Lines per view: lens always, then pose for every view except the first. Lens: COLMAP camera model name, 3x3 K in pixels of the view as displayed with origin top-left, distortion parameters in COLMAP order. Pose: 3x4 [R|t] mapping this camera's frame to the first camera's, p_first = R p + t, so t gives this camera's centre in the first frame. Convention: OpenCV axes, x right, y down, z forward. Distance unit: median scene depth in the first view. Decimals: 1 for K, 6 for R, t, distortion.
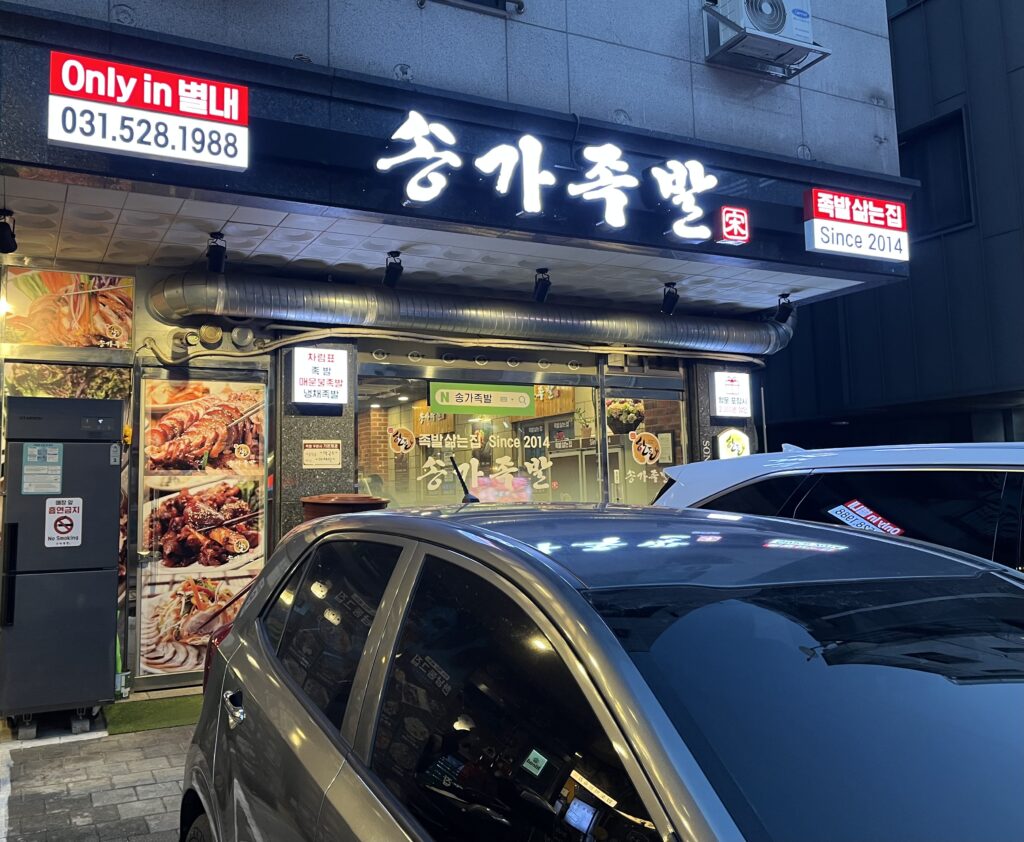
lens RADIAL K [[814.6, 0, 510.6], [0, 814.6, 416.9], [0, 0, 1]] dist [0.079451, 0.000285]
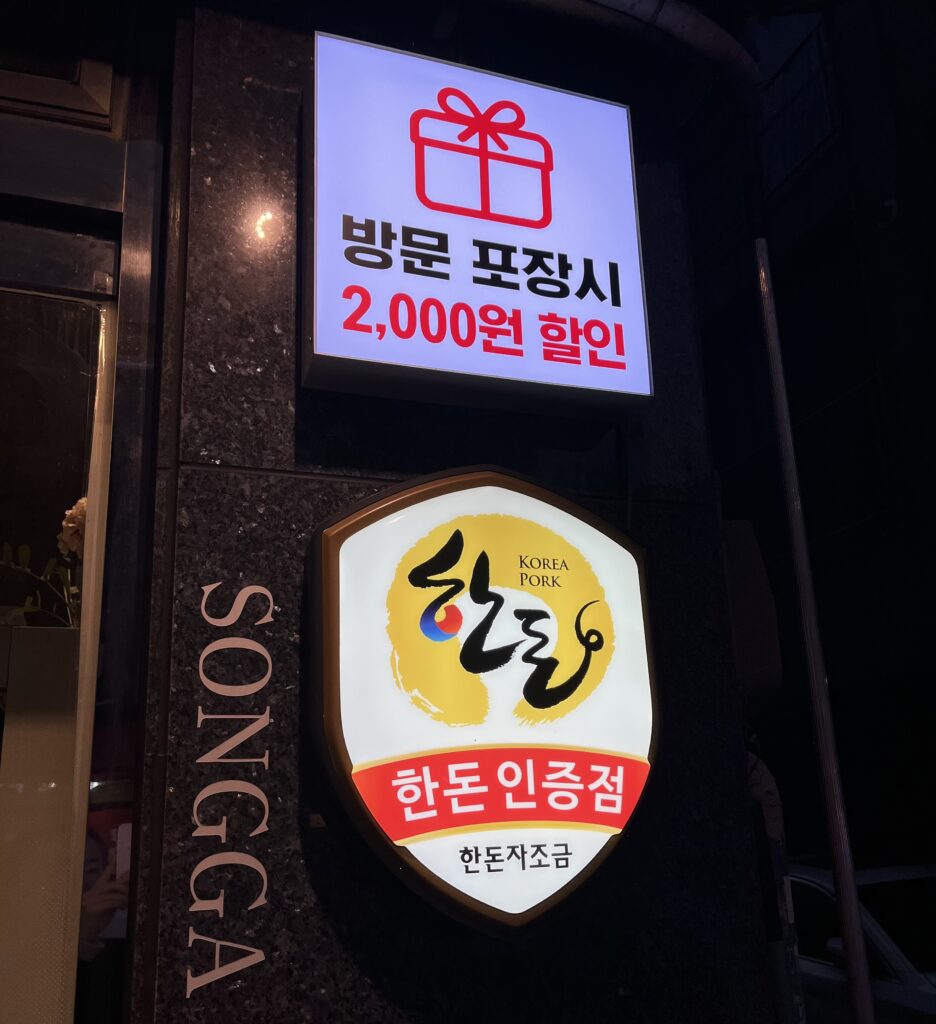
lens RADIAL K [[976.9, 0, 493.7], [0, 976.9, 574.2], [0, 0, 1]] dist [0.019282, 0.000000]
pose [[0.993361, -0.047175, -0.104919, 0.363640], [0.031171, 0.988307, -0.149254, 0.062022], [0.110733, 0.144993, 0.983217, 1.097726]]
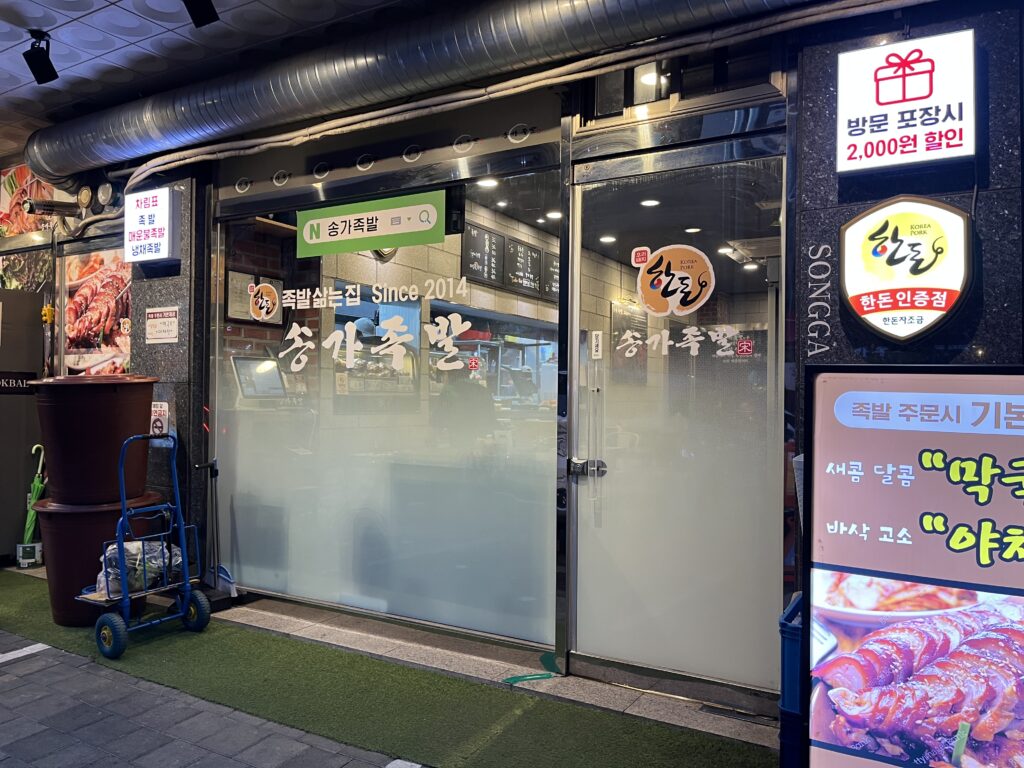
lens RADIAL K [[769.4, 0, 510.8], [0, 769.4, 386.3], [0, 0, 1]] dist [0.033463, -0.003983]
pose [[0.560537, 0.013215, -0.828024, 0.579729], [0.064326, 0.996157, 0.059445, 0.080947], [0.825627, -0.086585, 0.557533, 0.846349]]
